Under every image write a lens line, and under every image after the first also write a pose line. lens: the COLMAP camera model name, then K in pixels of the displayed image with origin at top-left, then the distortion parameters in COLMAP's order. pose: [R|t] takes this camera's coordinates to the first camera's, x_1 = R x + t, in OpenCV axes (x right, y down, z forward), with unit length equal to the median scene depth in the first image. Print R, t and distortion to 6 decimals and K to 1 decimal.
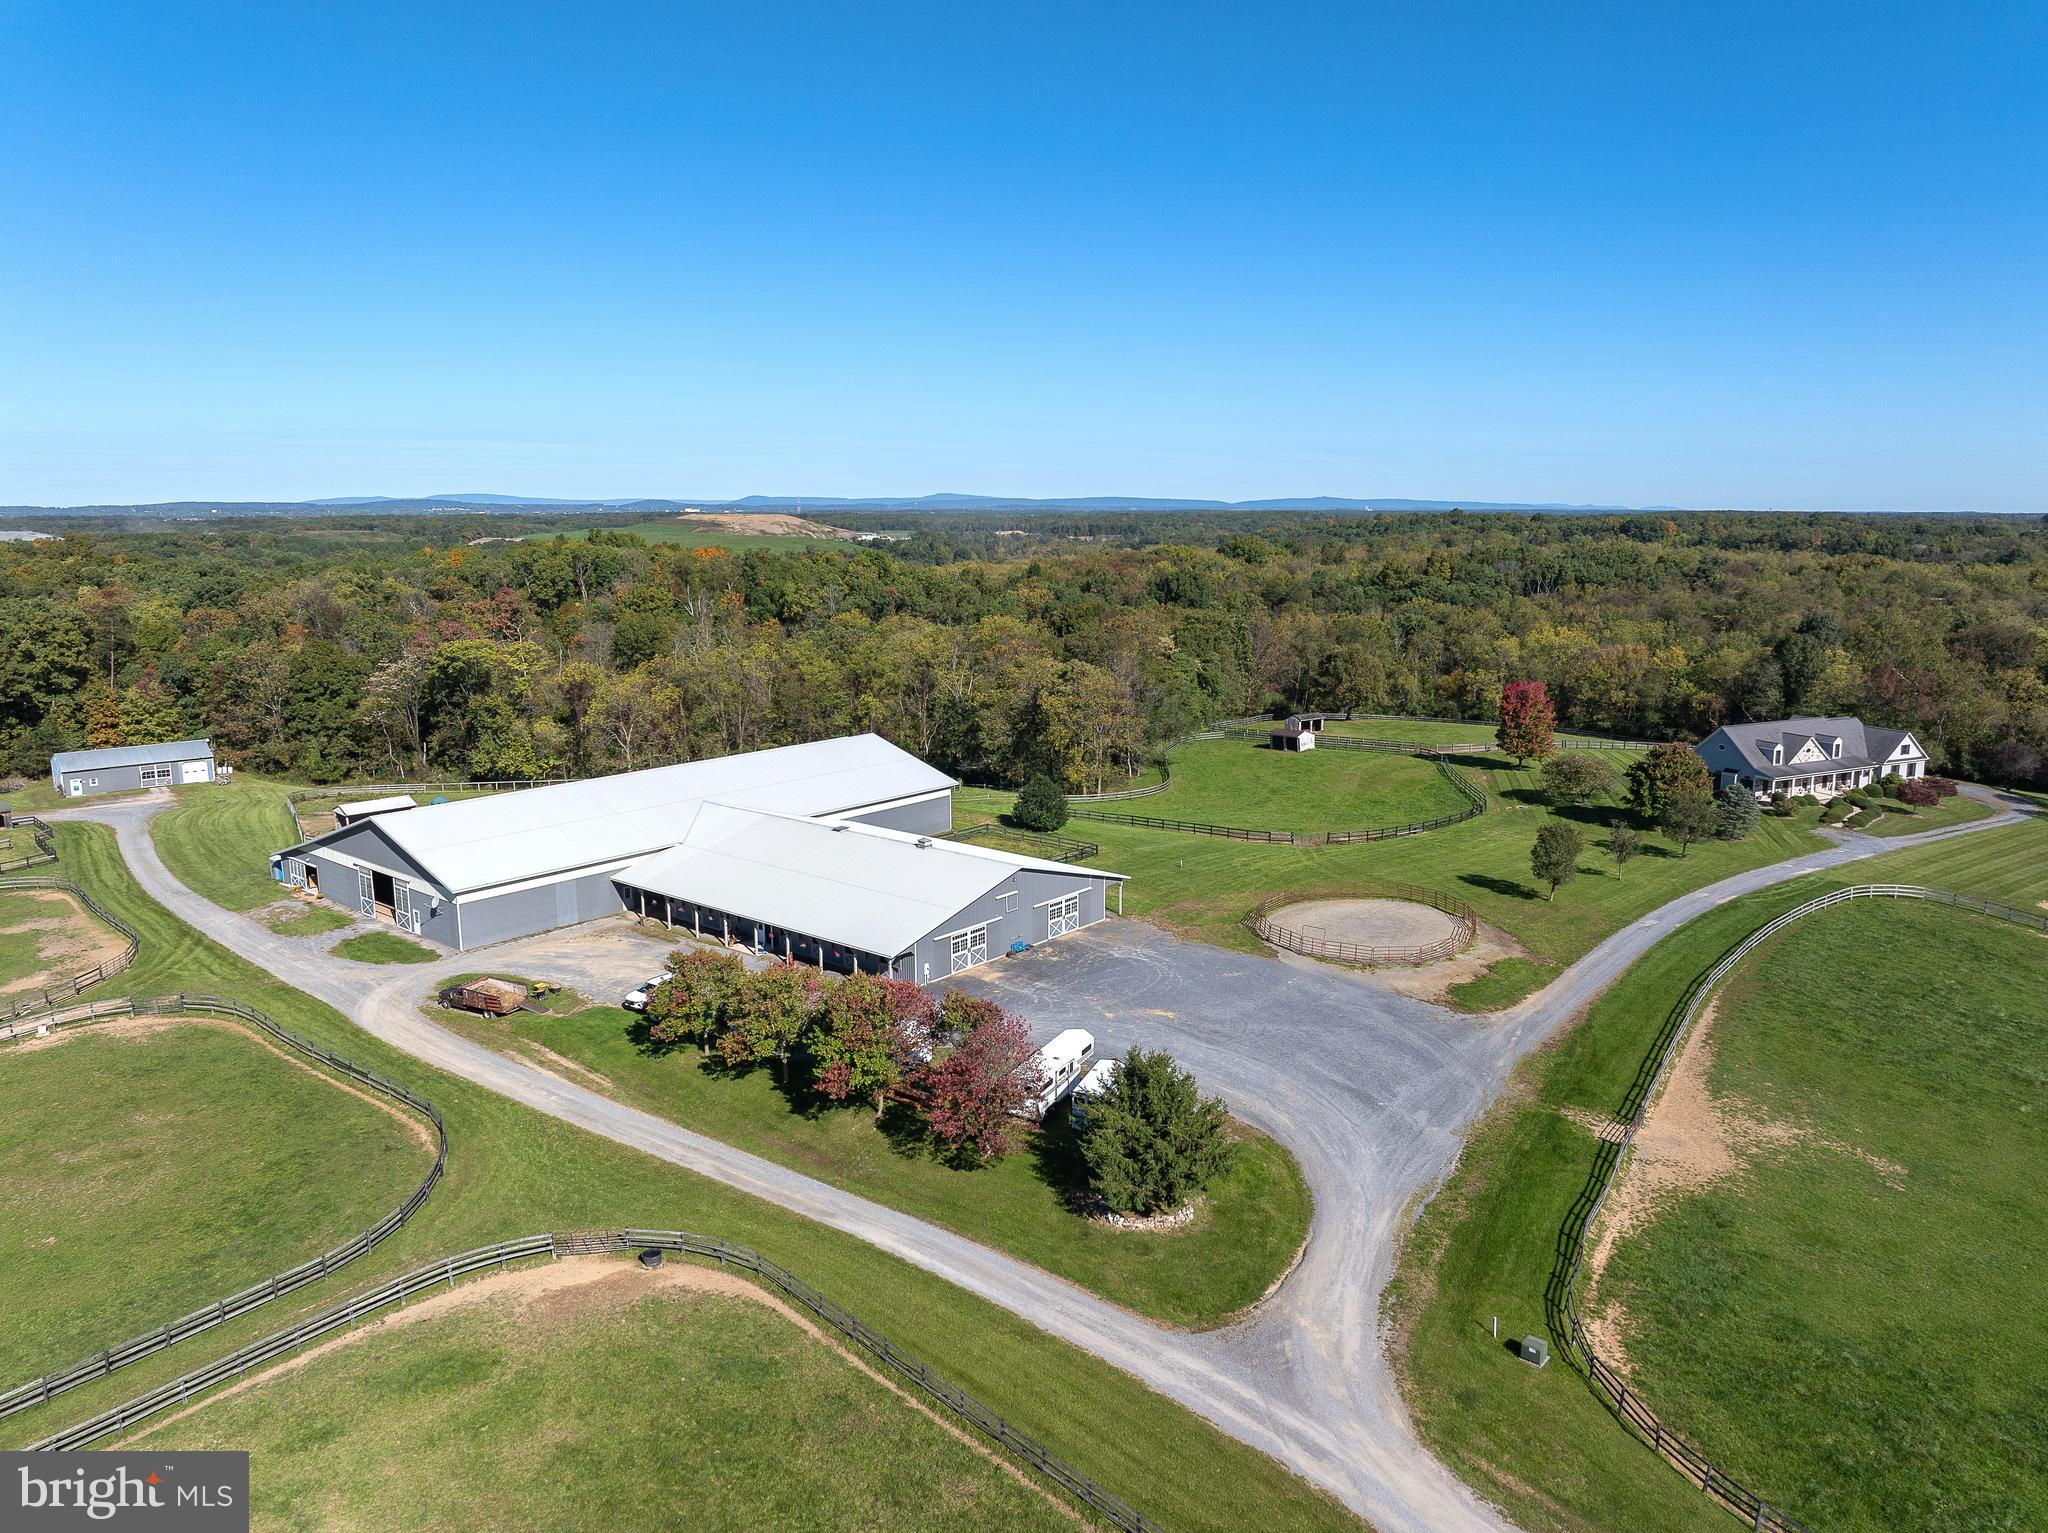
lens RADIAL K [[1440.0, 0, 1034.6], [0, 1440.0, 765.3], [0, 0, 1]] dist [-0.036681, -0.001523]
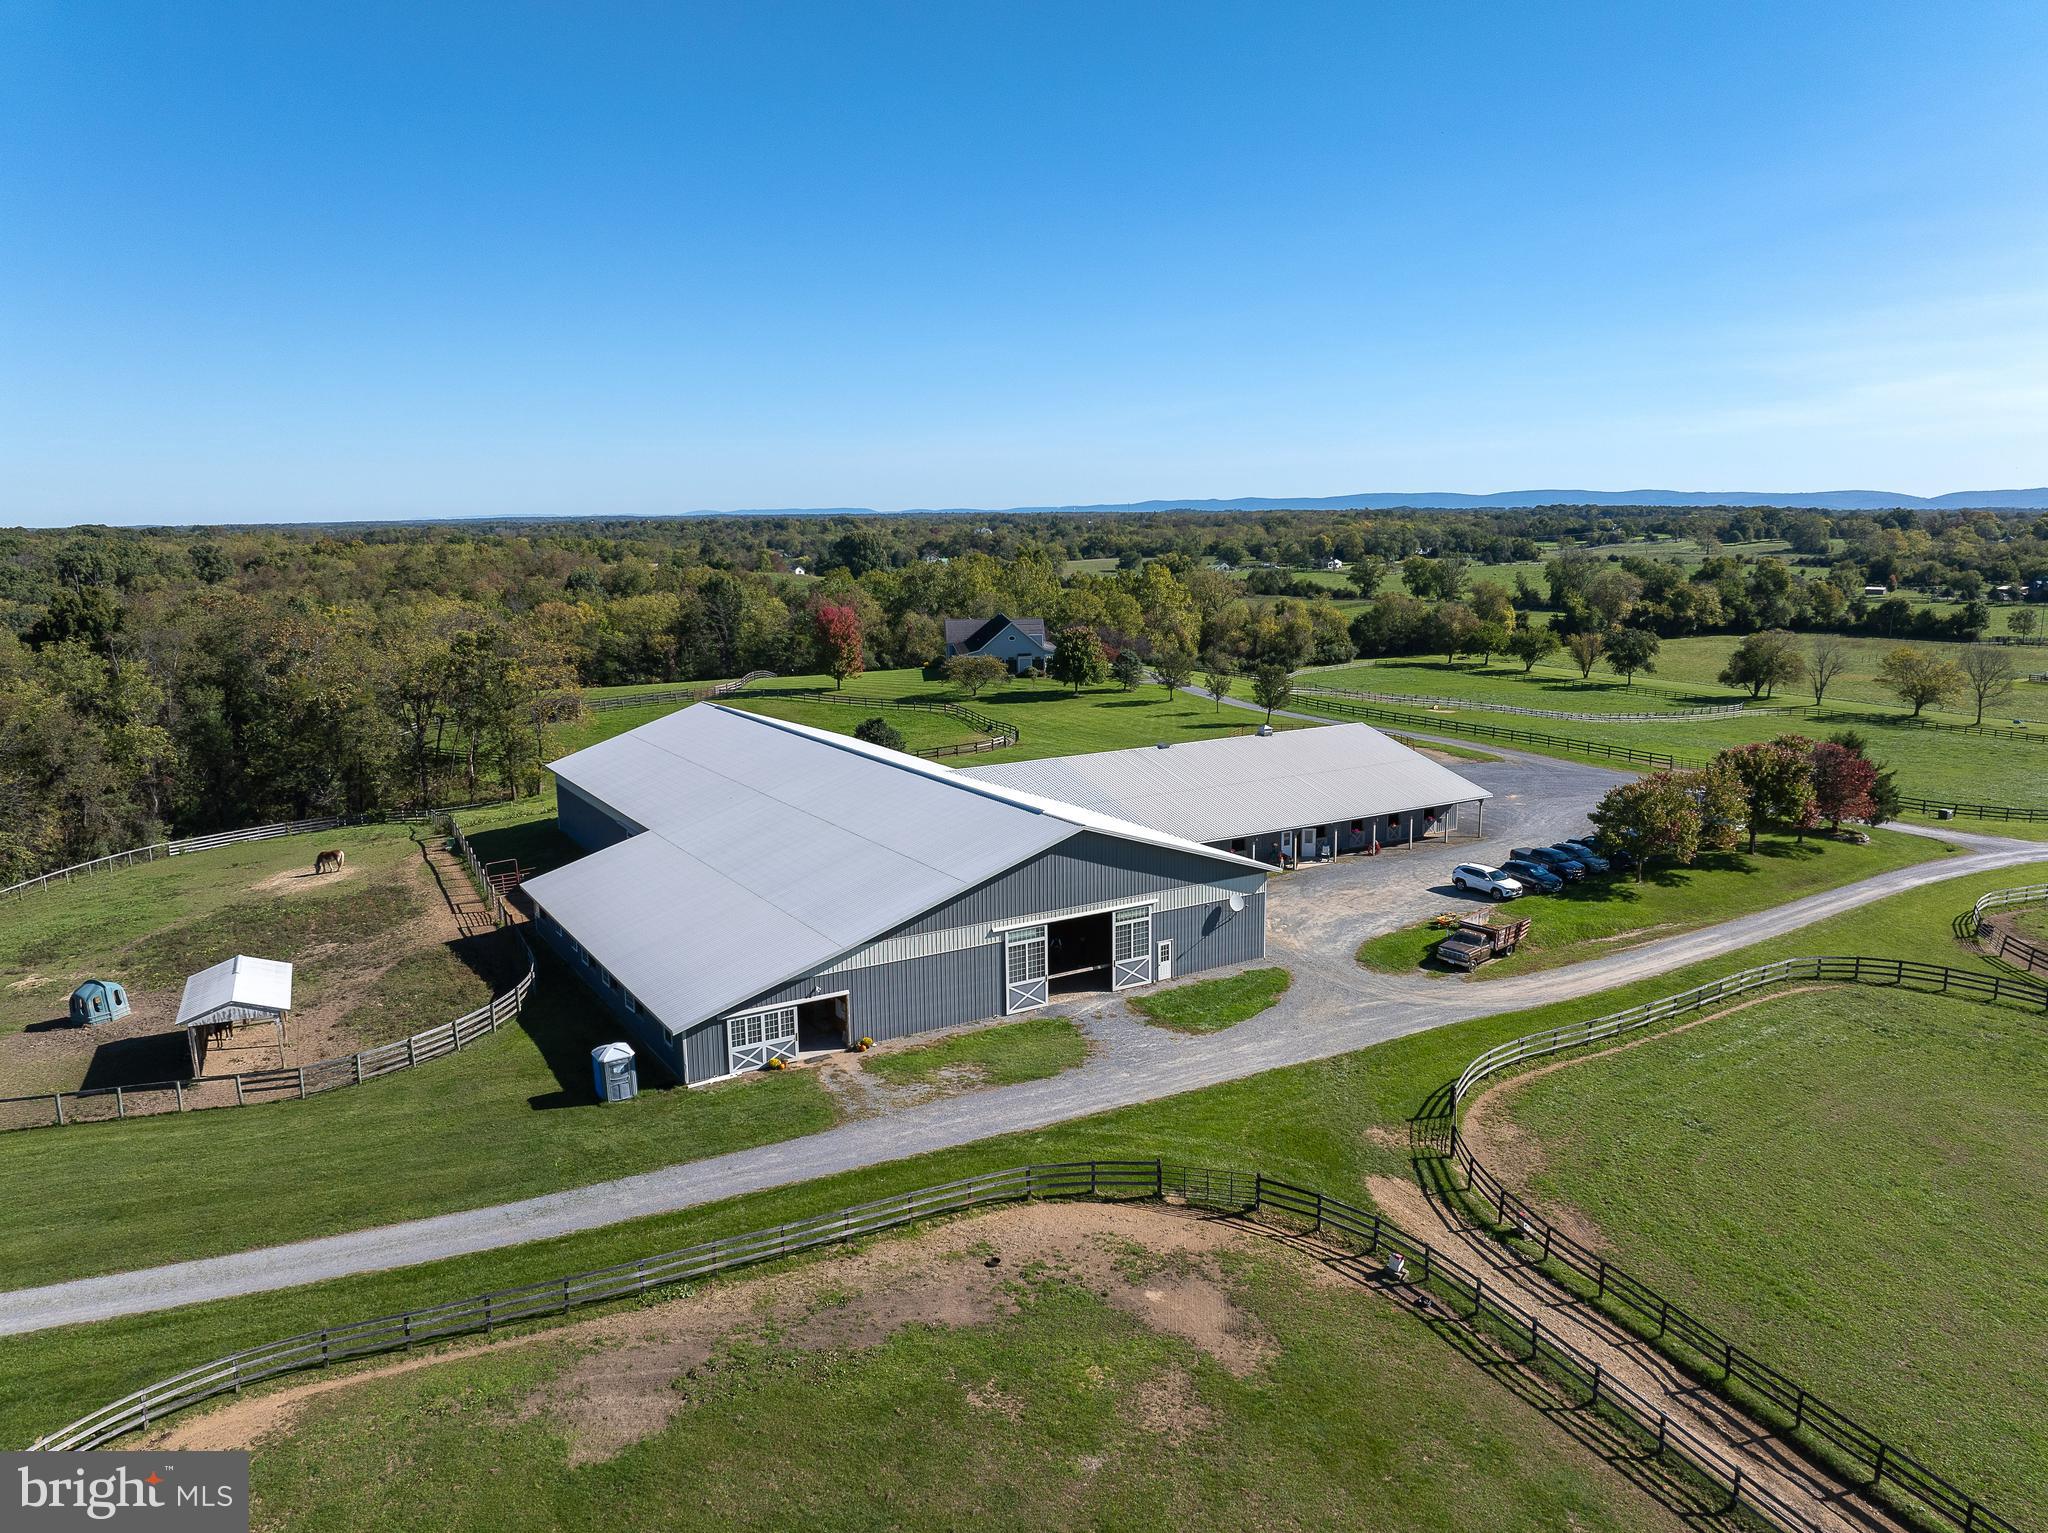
lens RADIAL K [[1440.0, 0, 1027.3], [0, 1440.0, 753.9], [0, 0, 1]] dist [-0.036681, -0.001523]
pose [[0.311814, -0.155037, 0.937409, -0.572159], [0.172585, 0.979427, 0.104578, -0.033631], [-0.934337, 0.129173, 0.332156, 0.451441]]
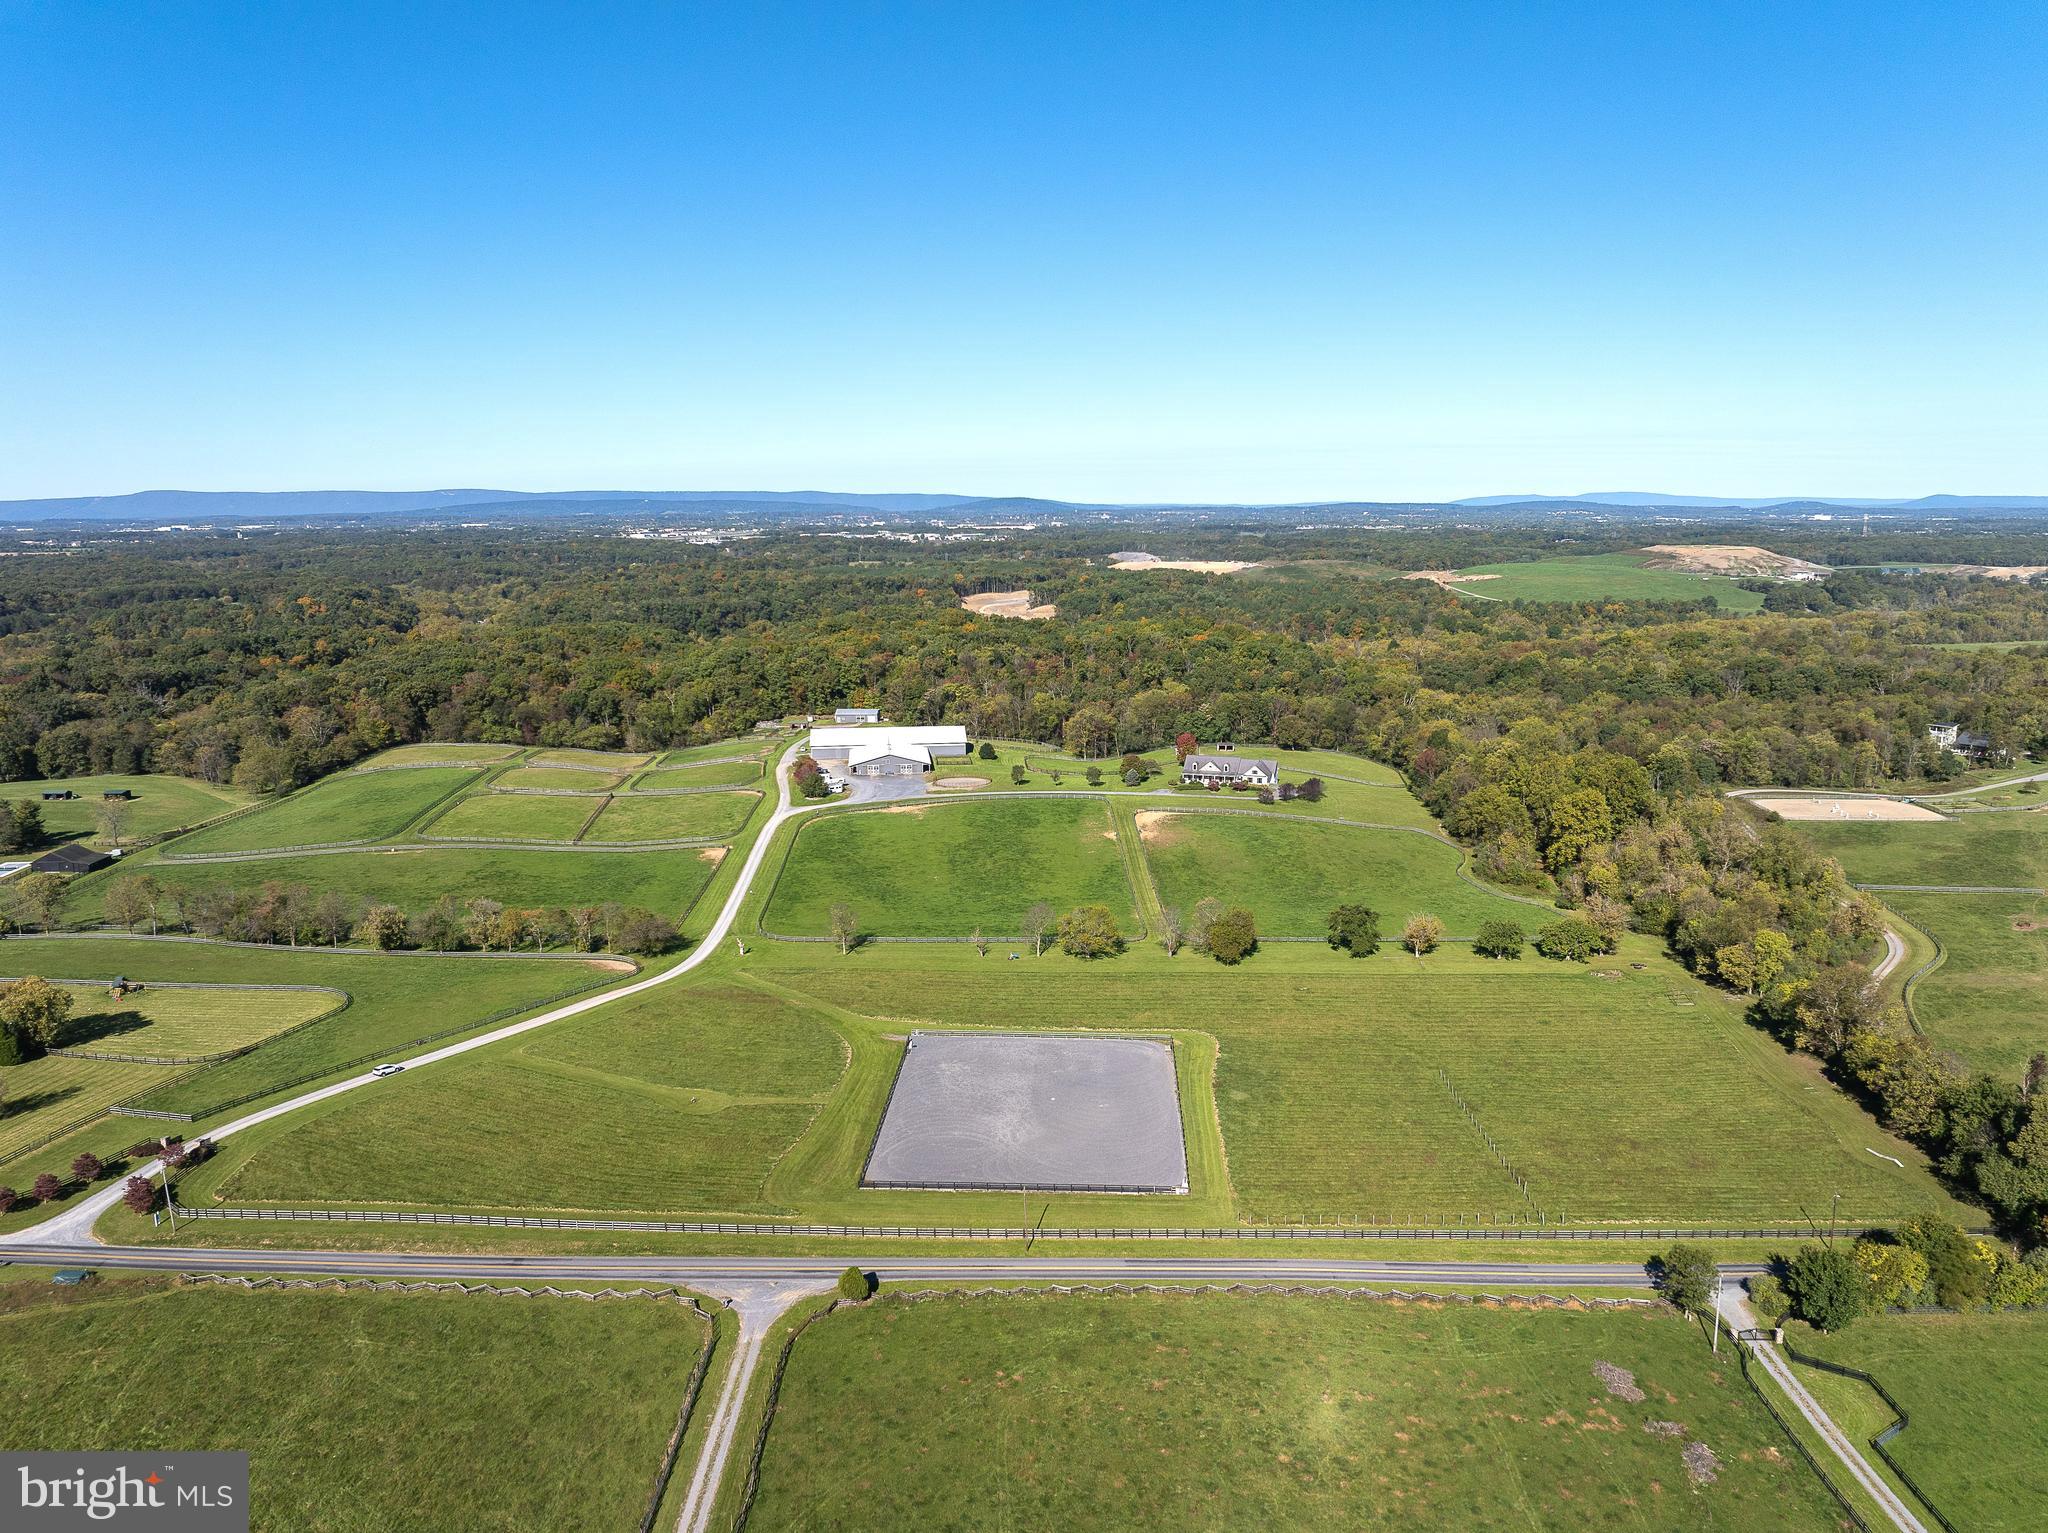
lens RADIAL K [[1440.0, 0, 1033.9], [0, 1440.0, 767.2], [0, 0, 1]] dist [-0.036681, -0.001523]
pose [[0.723768, 0.120143, -0.679504, 1.731910], [-0.117002, 0.991835, 0.050743, -0.087625], [0.680052, 0.042777, 0.731915, -1.009185]]
